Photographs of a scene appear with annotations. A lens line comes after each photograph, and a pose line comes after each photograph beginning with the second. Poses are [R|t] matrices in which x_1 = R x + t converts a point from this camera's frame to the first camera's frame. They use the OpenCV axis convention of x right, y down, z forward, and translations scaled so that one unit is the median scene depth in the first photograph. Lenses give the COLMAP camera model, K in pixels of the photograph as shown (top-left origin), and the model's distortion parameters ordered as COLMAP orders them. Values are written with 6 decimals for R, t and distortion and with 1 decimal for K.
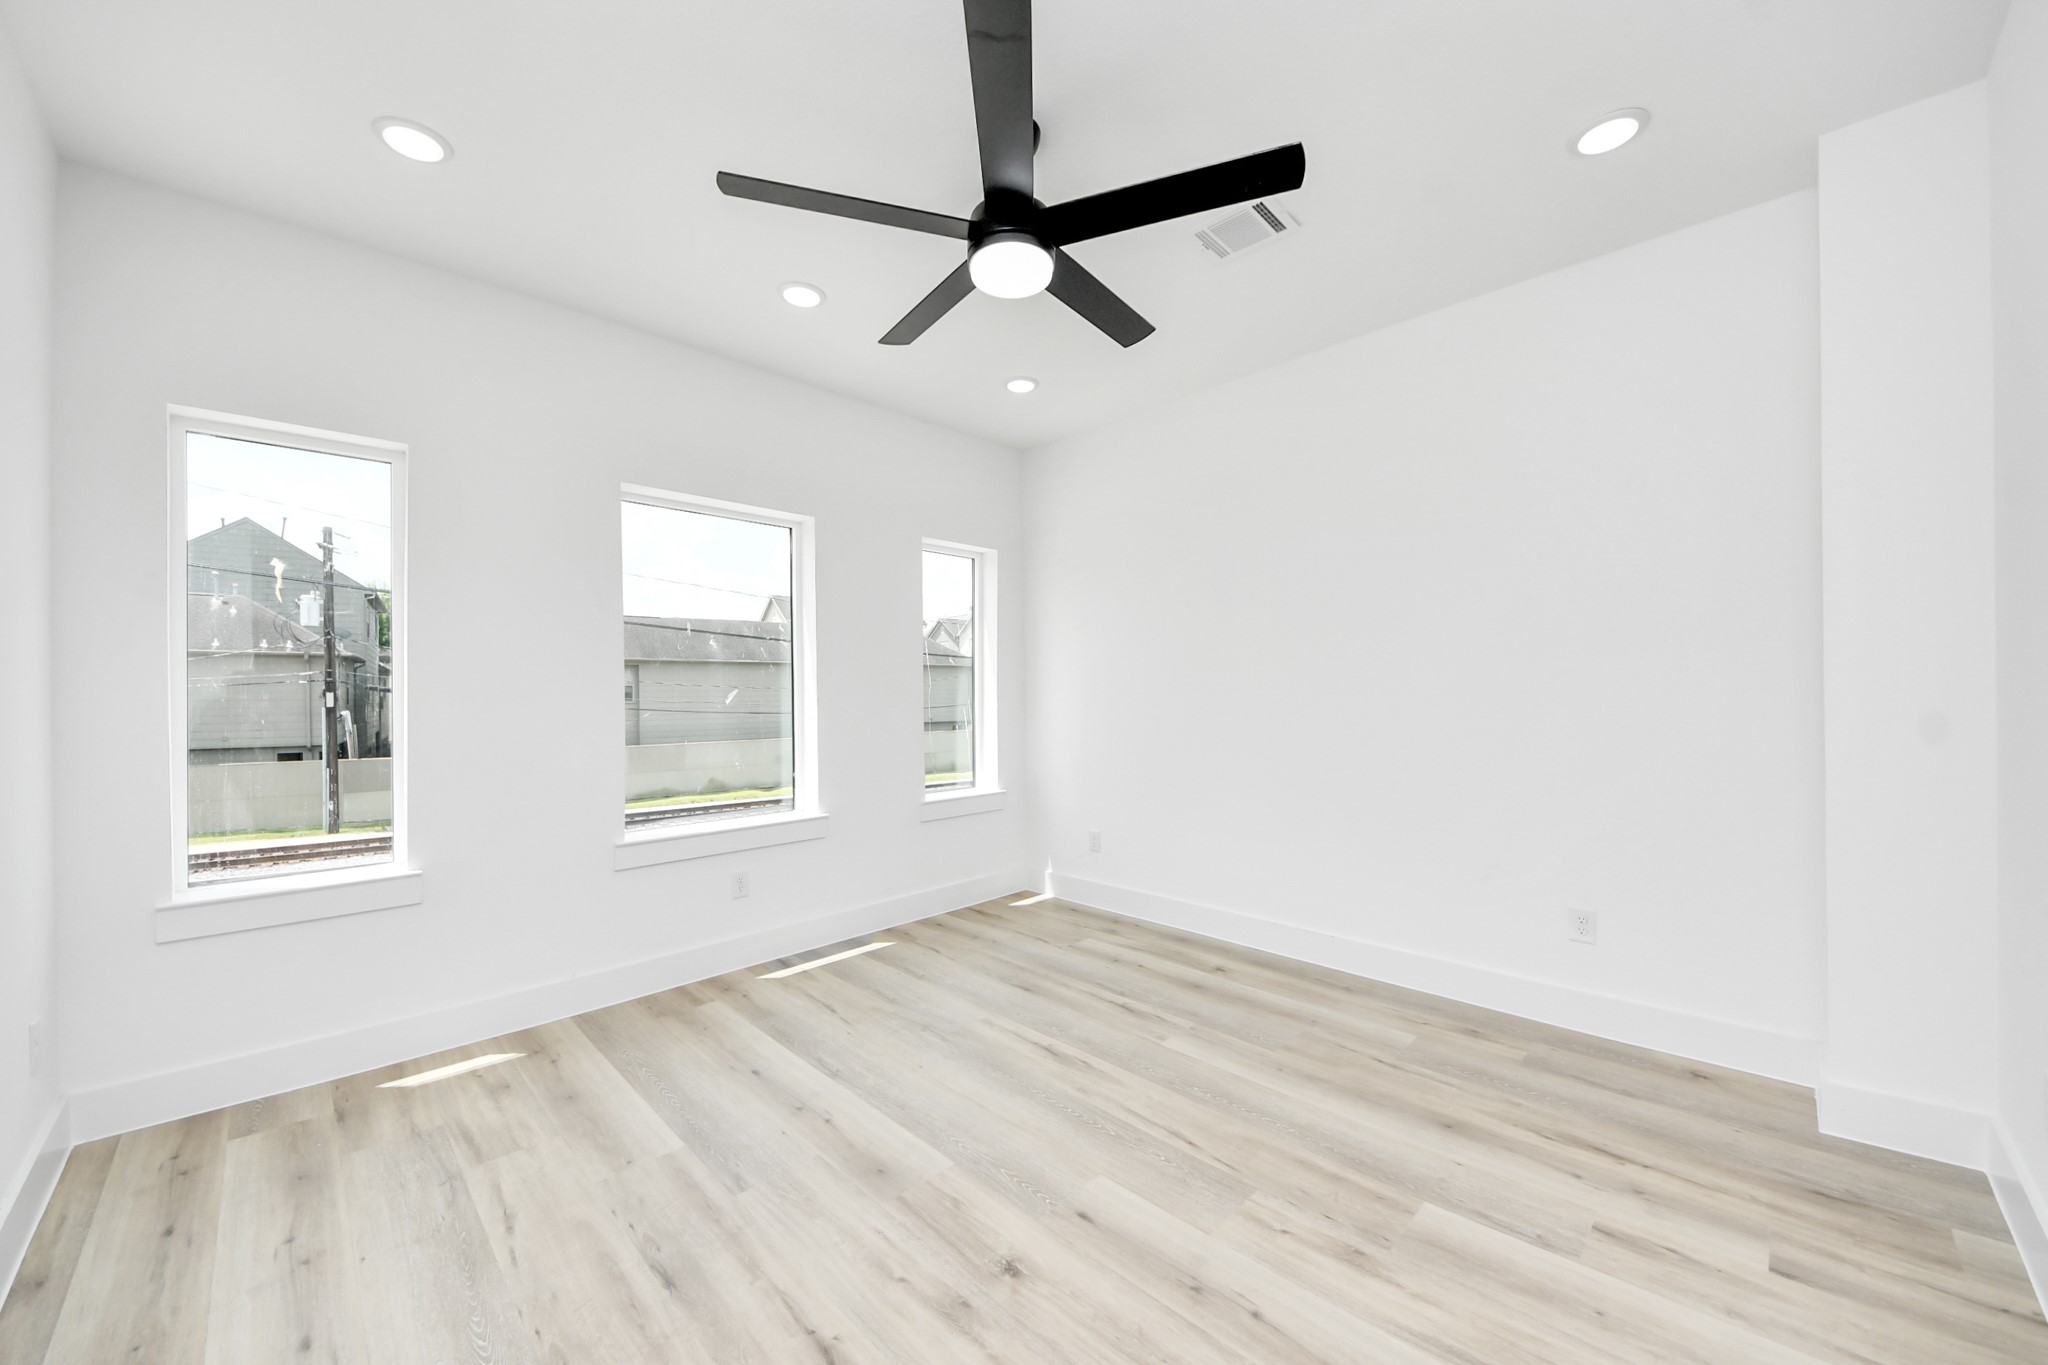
lens RADIAL K [[747.9, 0, 1011.2], [0, 747.9, 690.8], [0, 0, 1]] dist [0.052174, -0.028797]
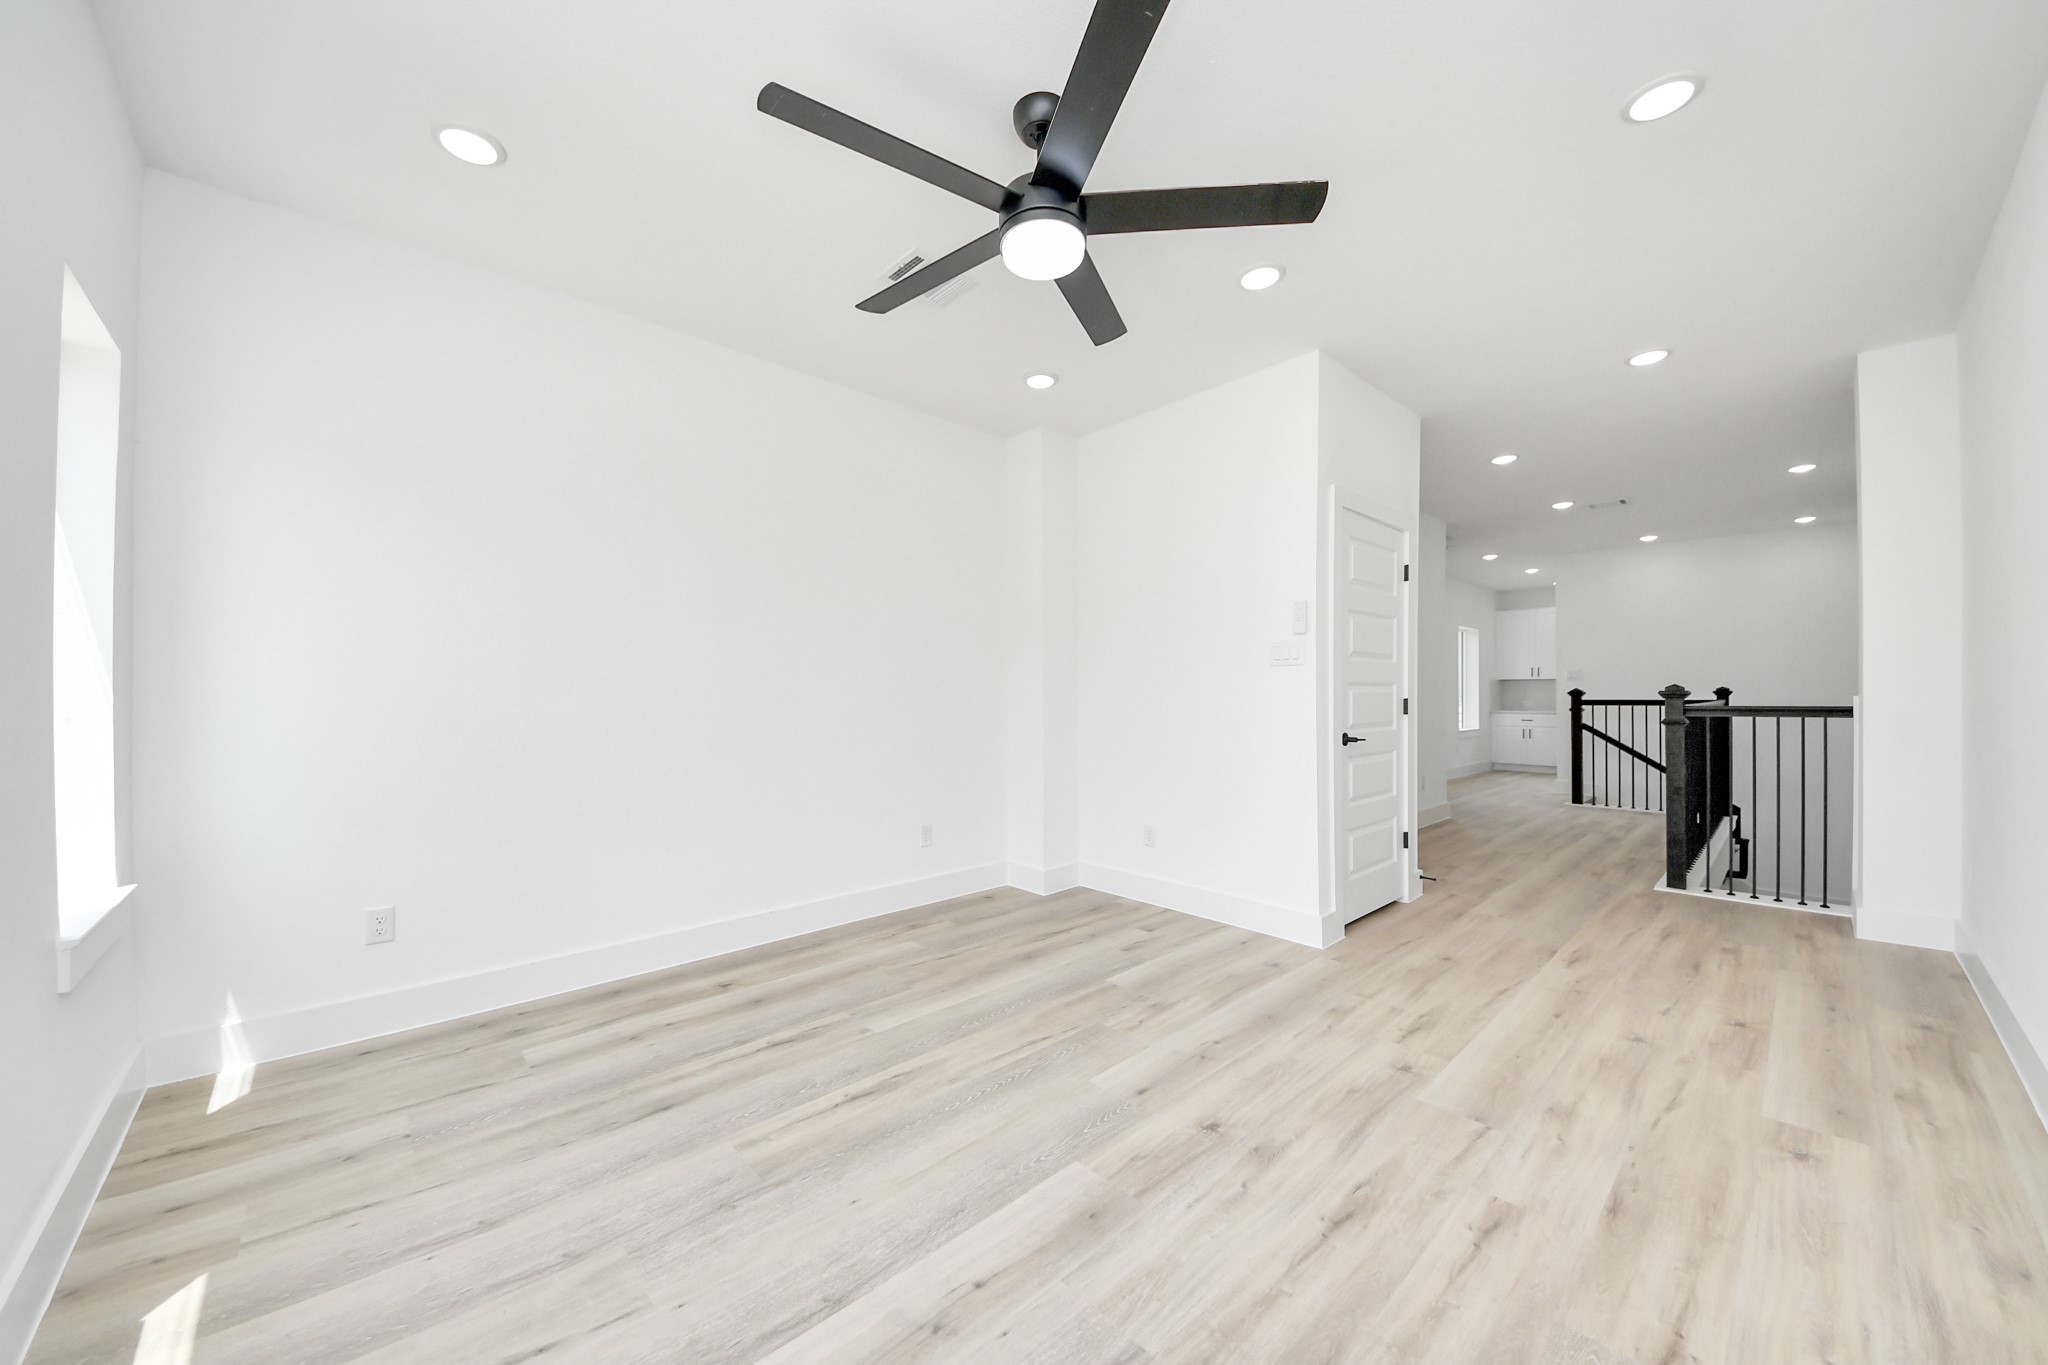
lens RADIAL K [[747.9, 0, 1011.2], [0, 747.9, 690.8], [0, 0, 1]] dist [0.052174, -0.028797]
pose [[0.022940, 0.015794, 0.999612, -0.887530], [-0.006589, 0.999856, -0.015646, 0.043753], [-0.999715, -0.006228, 0.023041, 0.913976]]
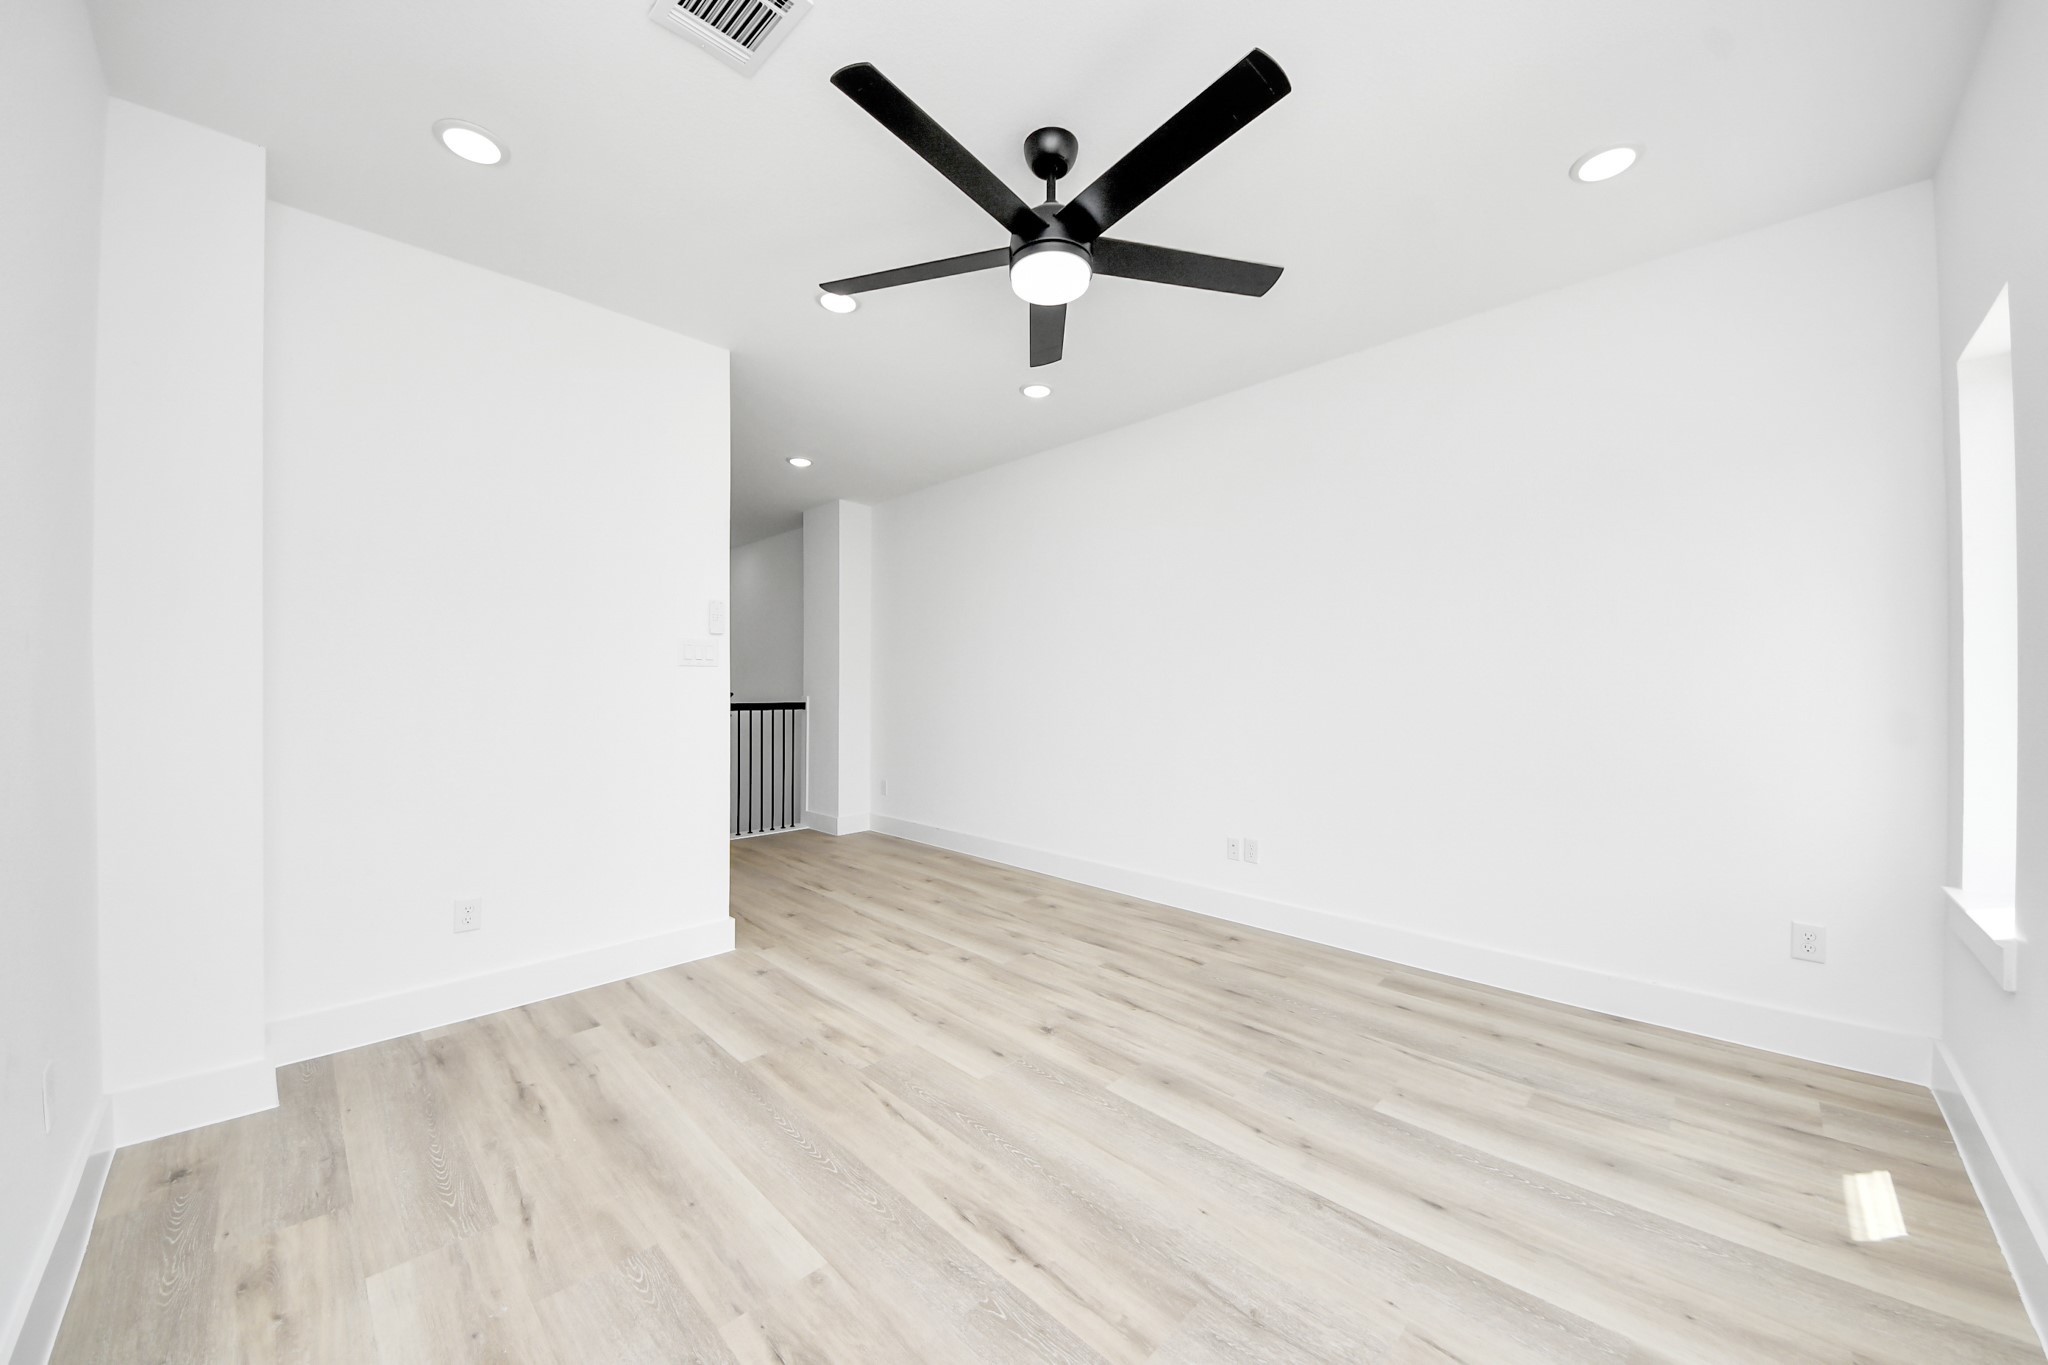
lens RADIAL K [[725.6, 0, 1043.0], [0, 725.6, 690.6], [0, 0, 1]] dist [0.028167, -0.016549]
pose [[-0.998313, 0.010961, -0.057018, 0.064148], [0.011445, 0.999901, -0.008171, 0.028839], [0.056923, -0.008810, -0.998340, 1.800018]]
